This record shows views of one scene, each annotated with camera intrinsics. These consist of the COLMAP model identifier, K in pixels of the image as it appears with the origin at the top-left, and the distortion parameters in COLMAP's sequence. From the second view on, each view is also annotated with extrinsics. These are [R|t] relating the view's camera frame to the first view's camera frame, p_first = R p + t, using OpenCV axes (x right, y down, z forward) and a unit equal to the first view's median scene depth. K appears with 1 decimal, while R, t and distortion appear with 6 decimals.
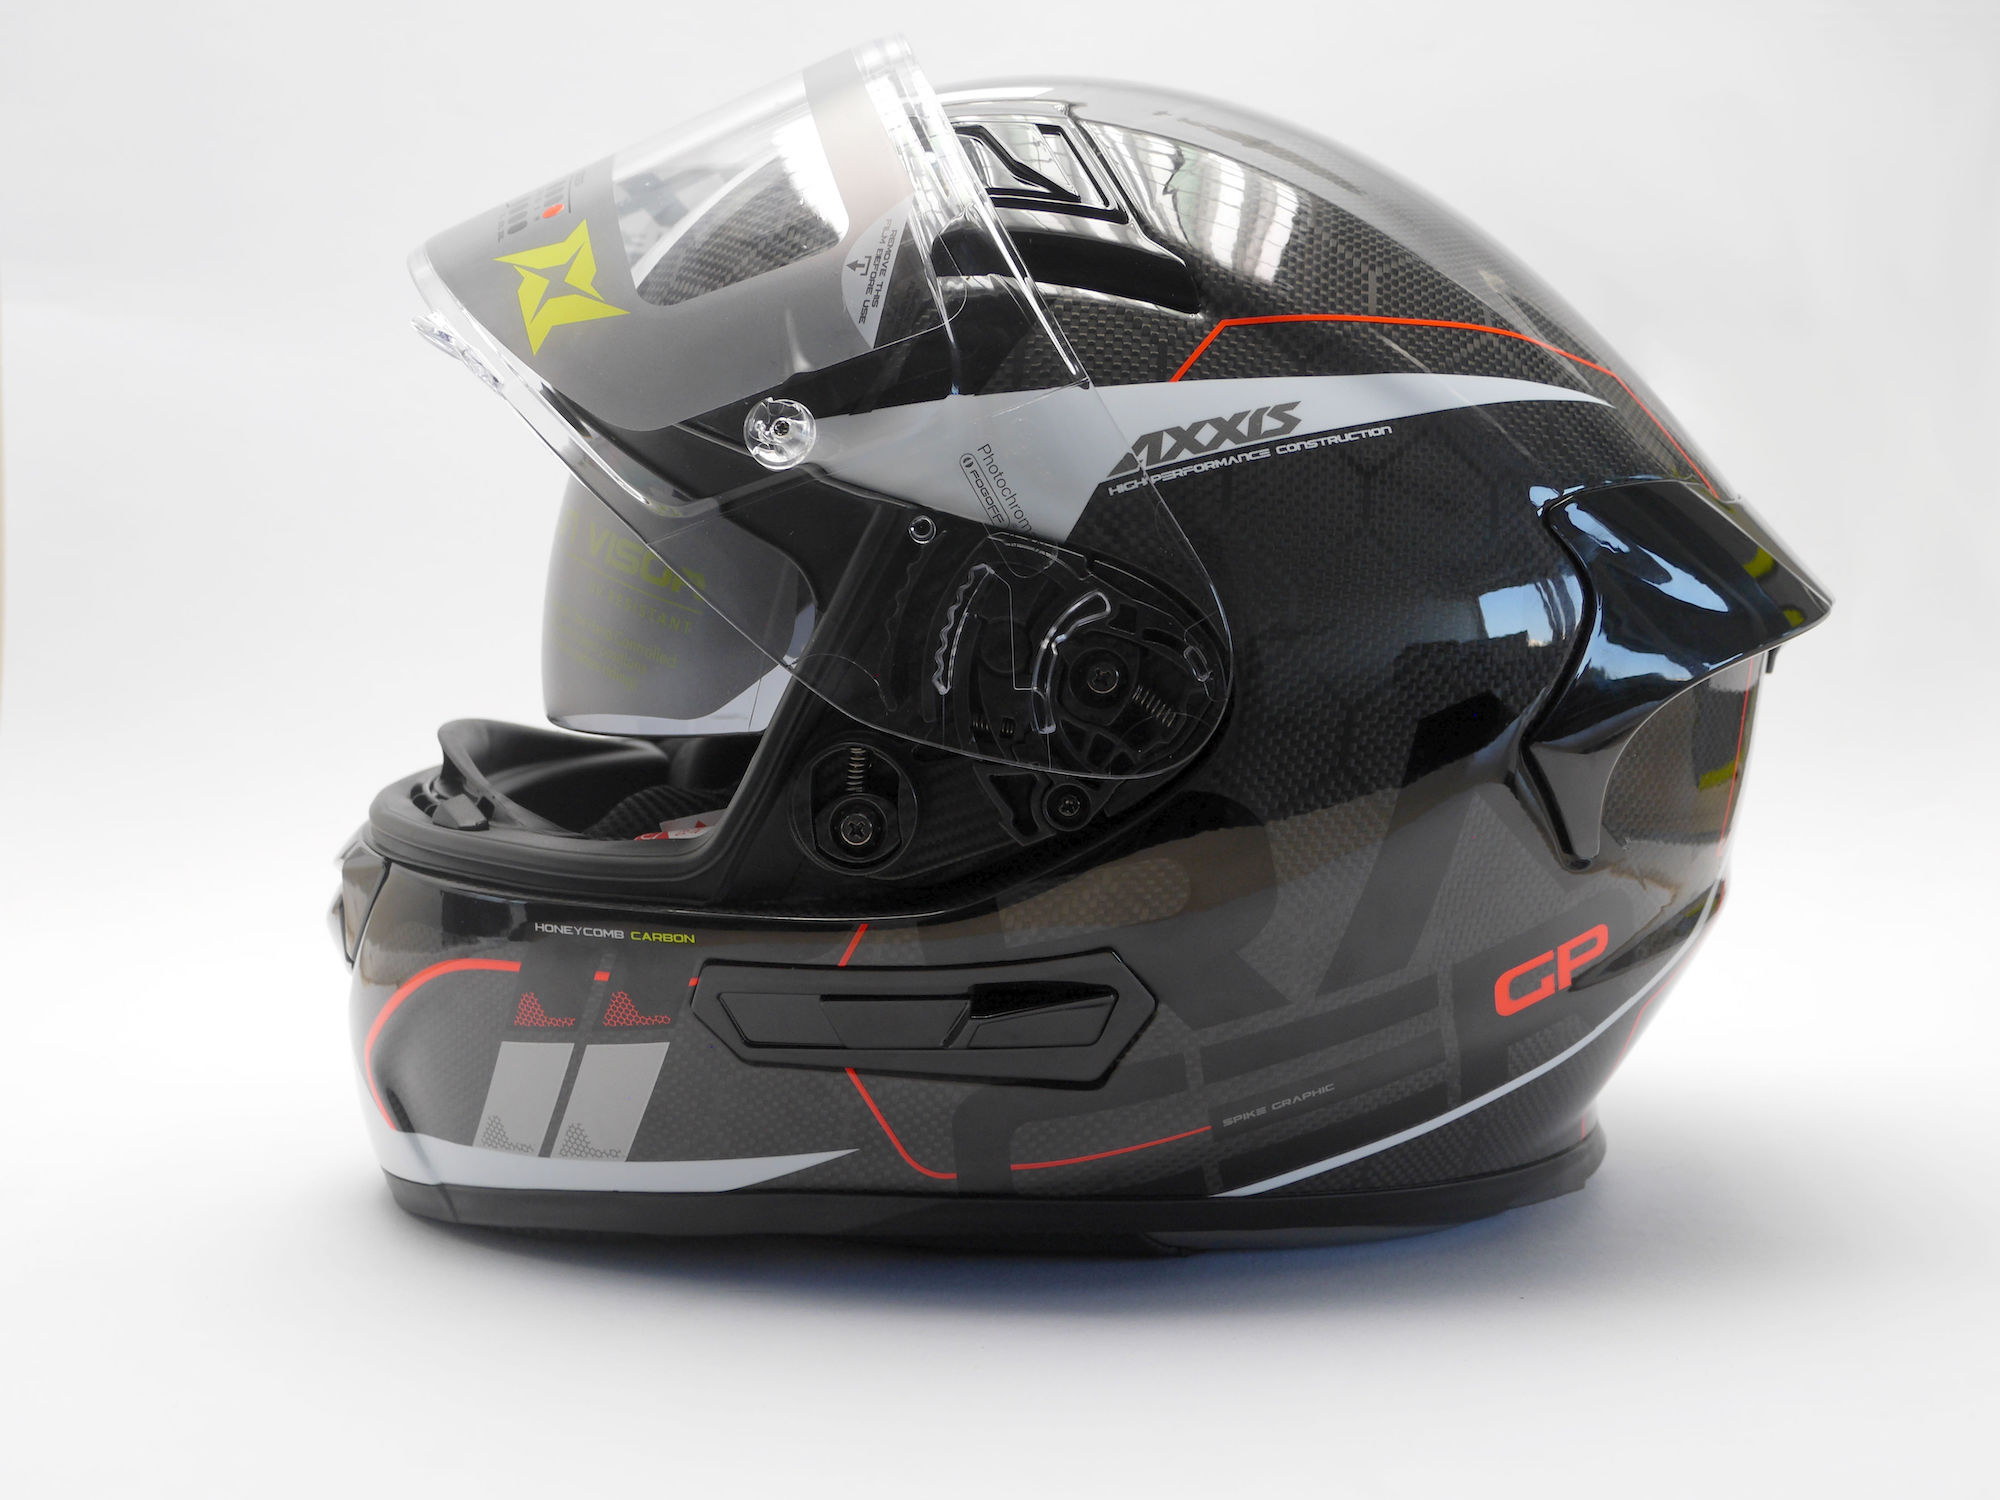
lens RADIAL K [[2901.5, 0, 1029.7], [0, 2901.5, 754.1], [0, 0, 1]] dist [0.007534, 0.010881]
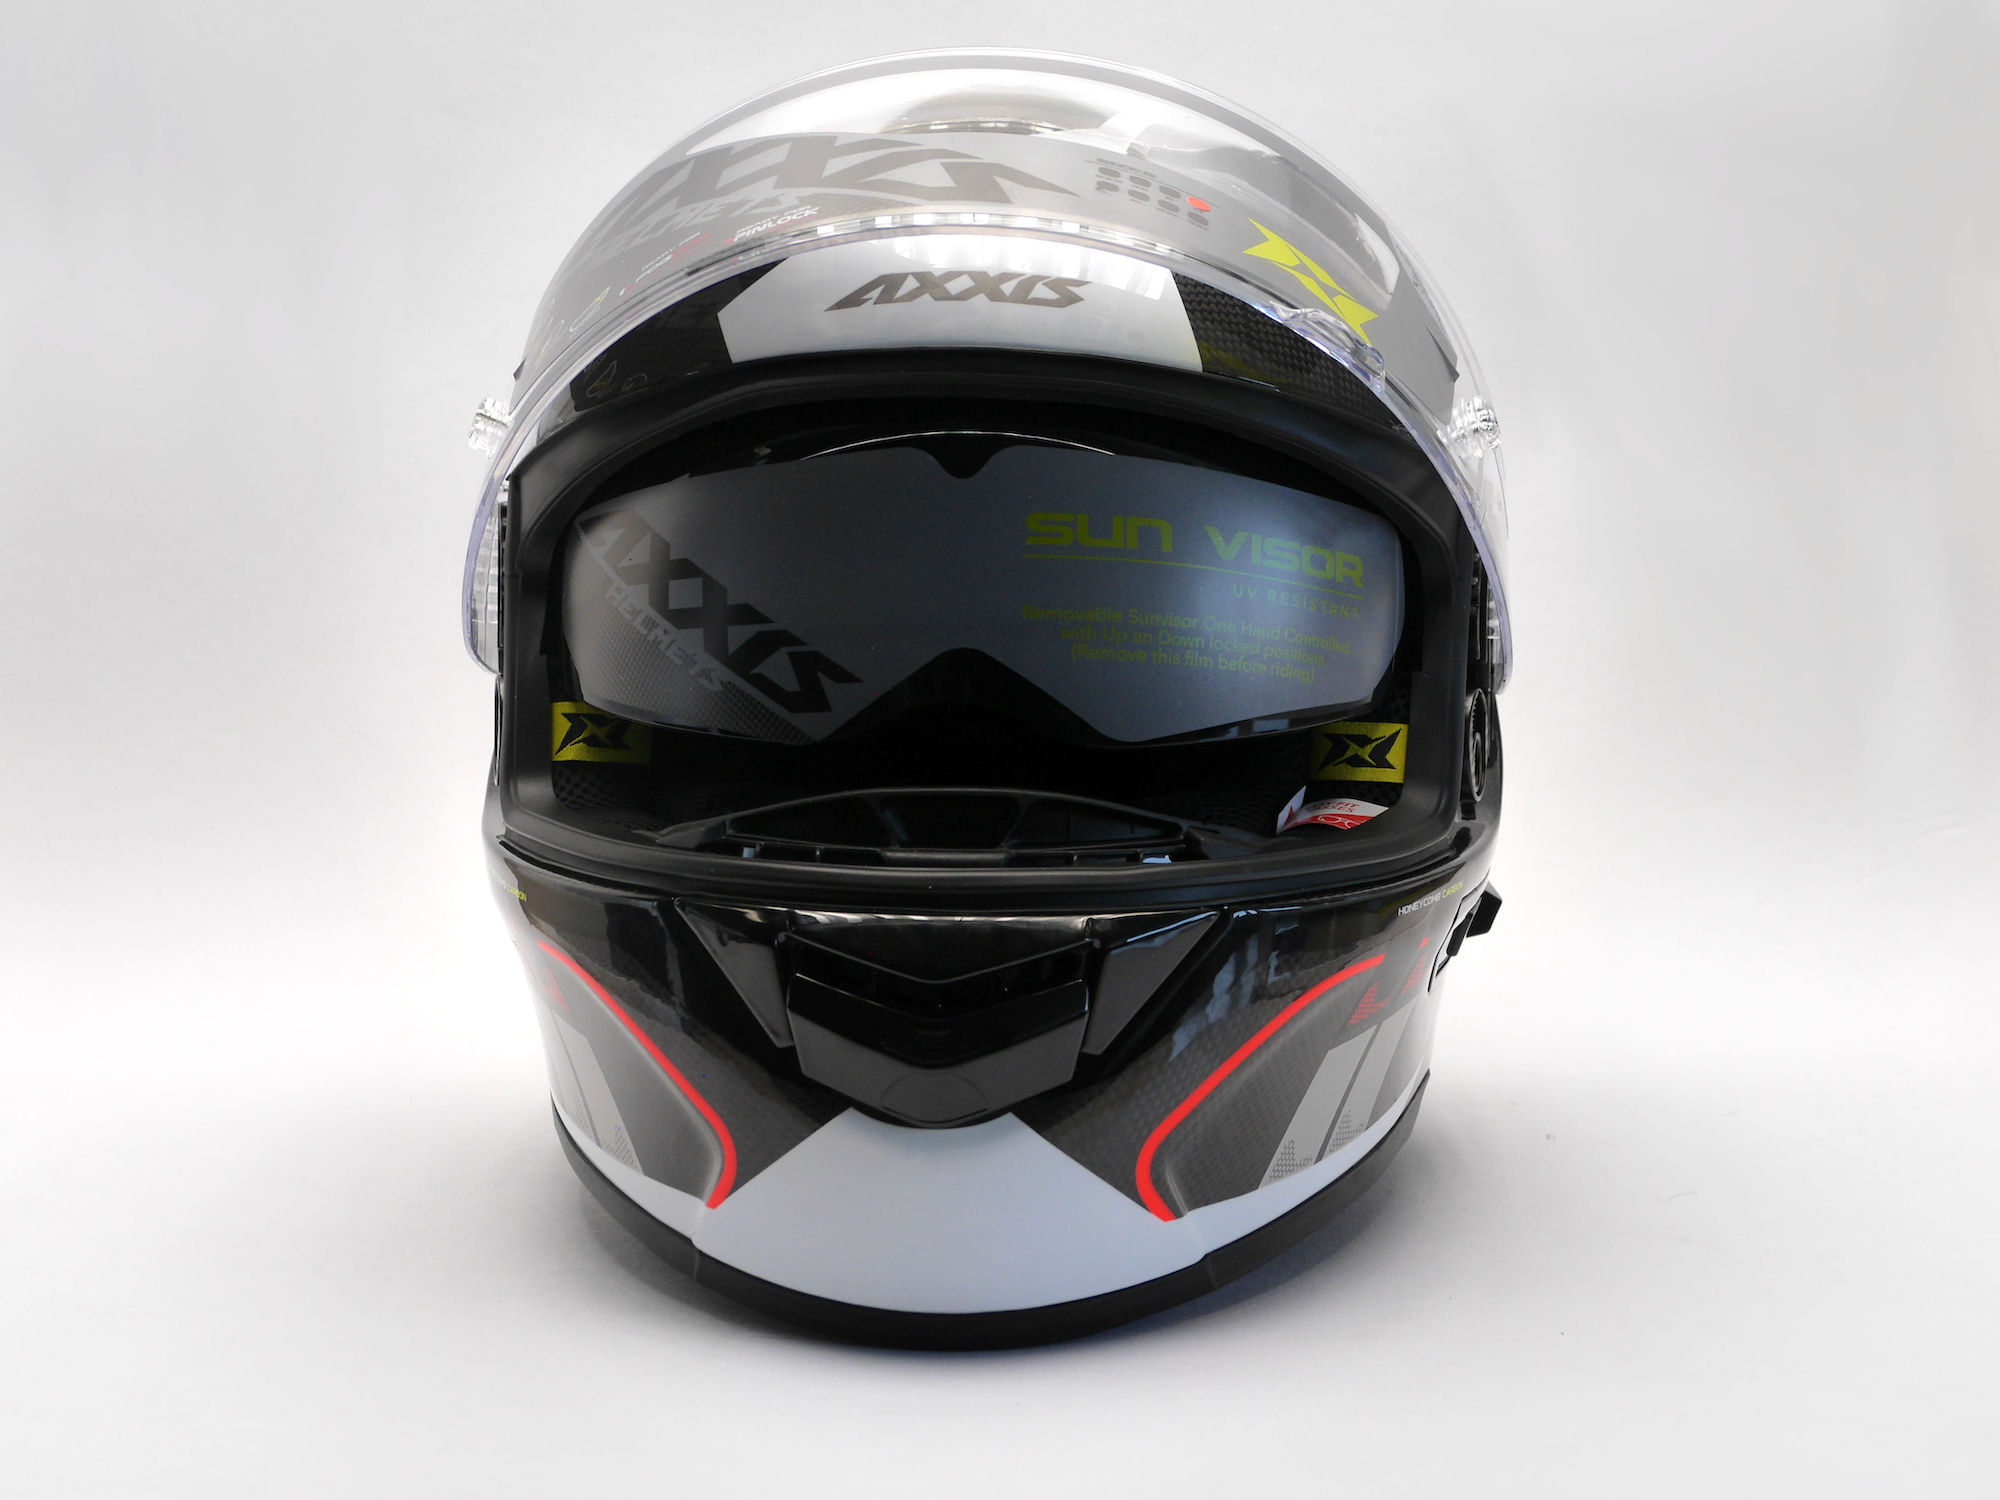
lens RADIAL K [[2905.0, 0, 1000.0], [0, 2905.0, 750.0], [0, 0, 1]] dist [-0.007245, -0.059408]
pose [[0.070711, -0.105174, 0.991937, -1.202230], [0.141945, 0.985367, 0.094359, -0.114232], [-0.987346, 0.134128, 0.084605, 1.057006]]
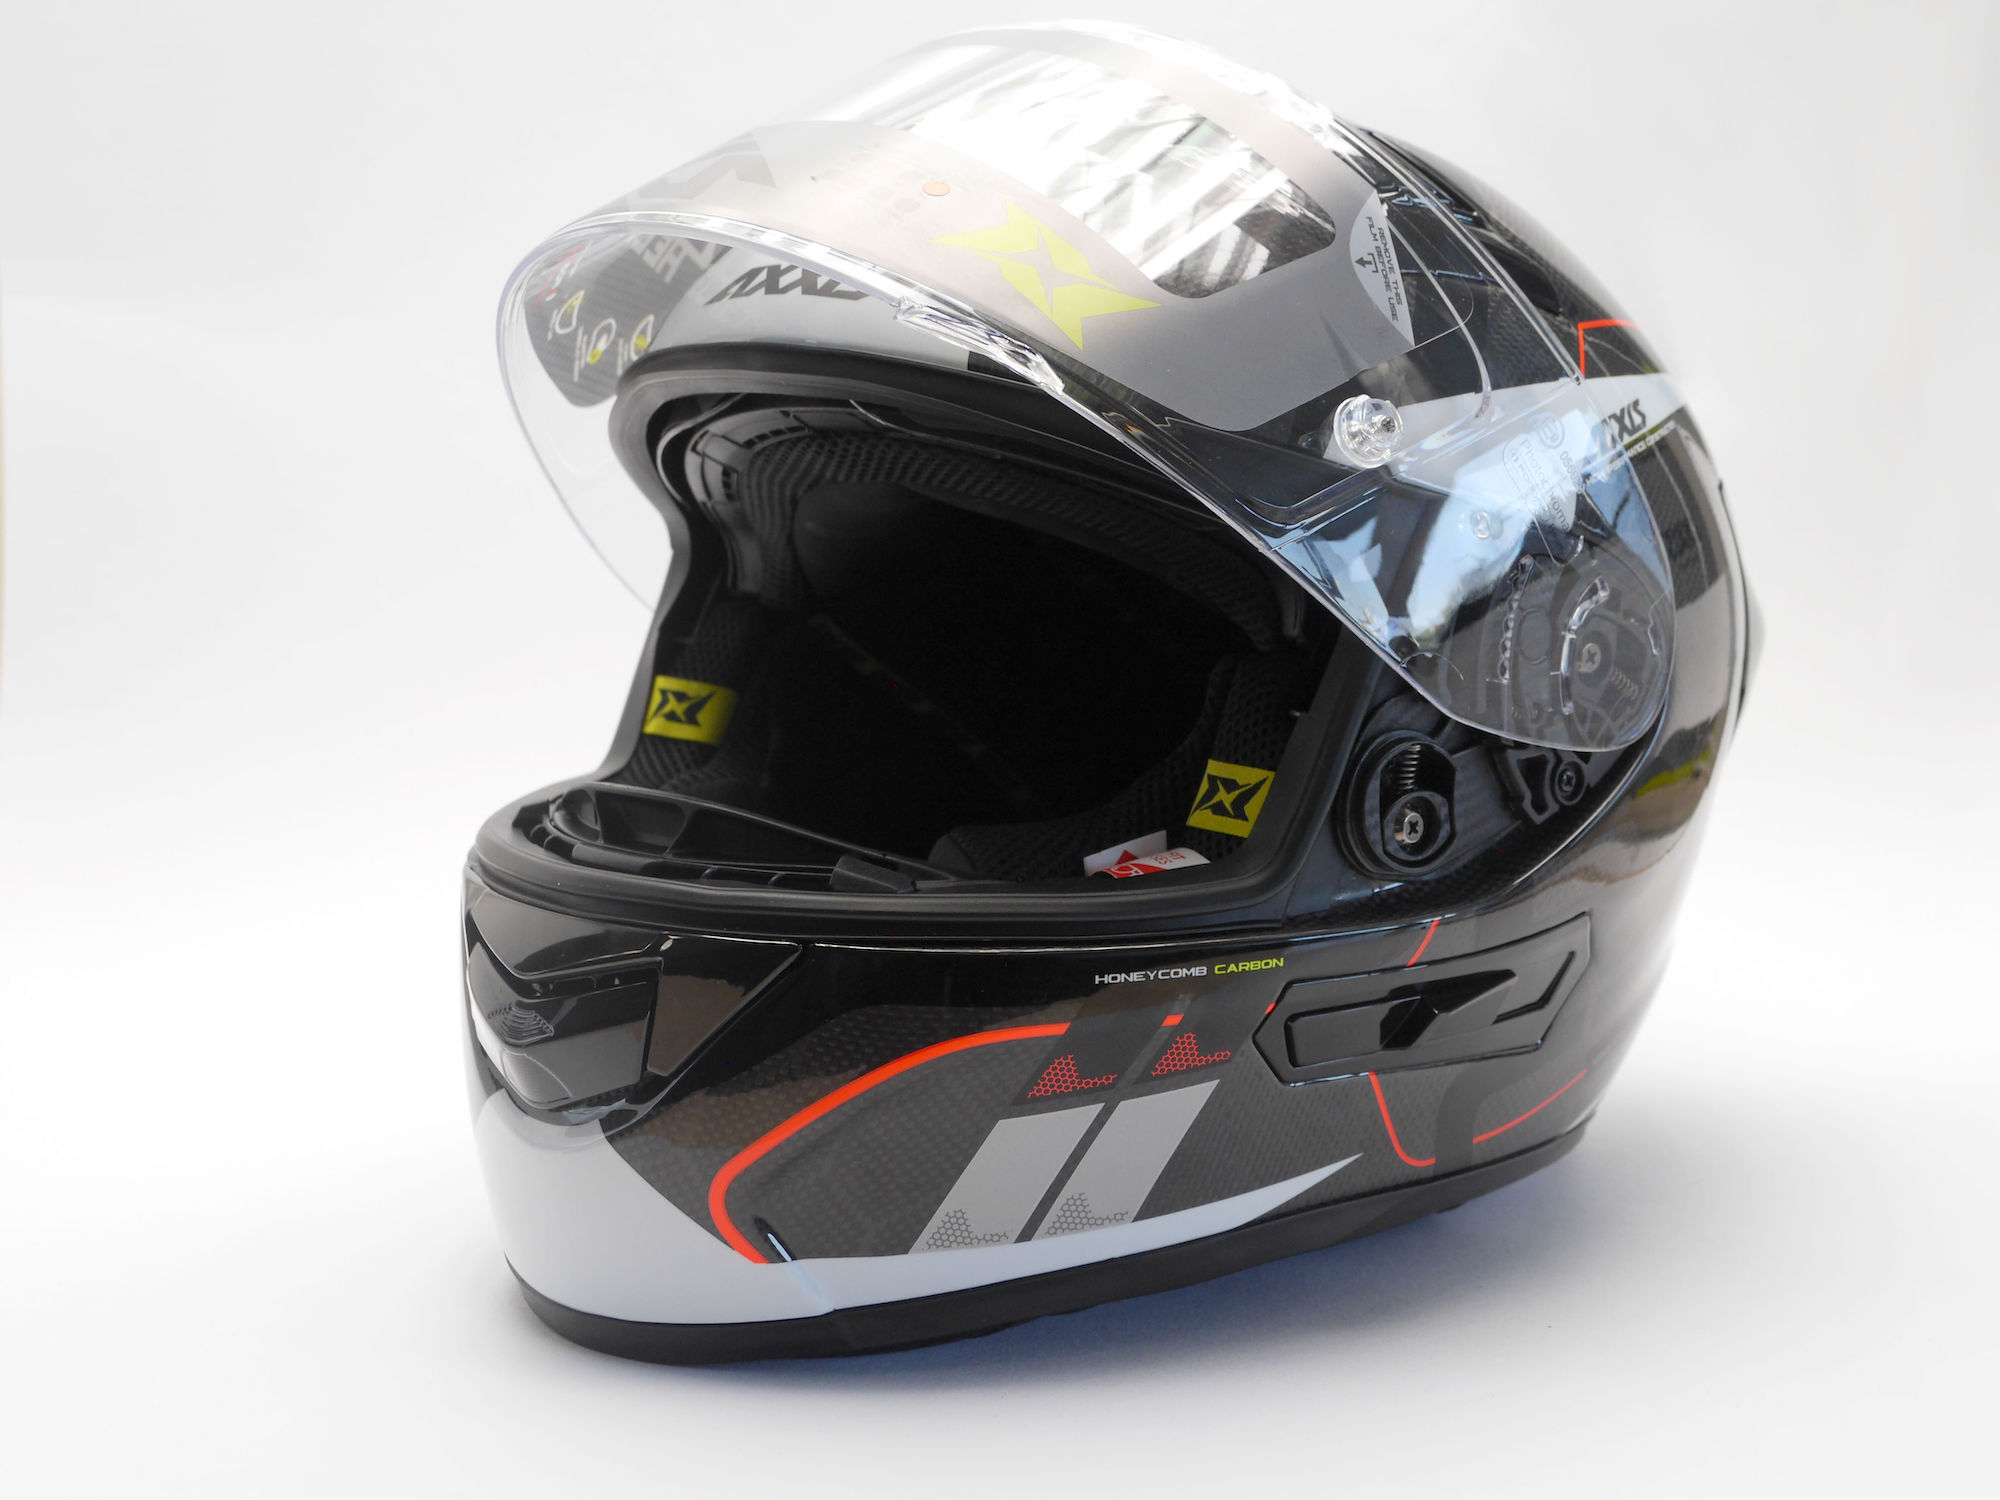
lens RADIAL K [[2909.4, 0, 1058.6], [0, 2909.4, 756.8], [0, 0, 1]] dist [-0.044989, 0.004892]
pose [[0.693883, -0.088643, 0.714611, -0.830447], [0.094867, 0.994998, 0.031308, -0.039620], [-0.713812, 0.046069, 0.698821, 0.375566]]
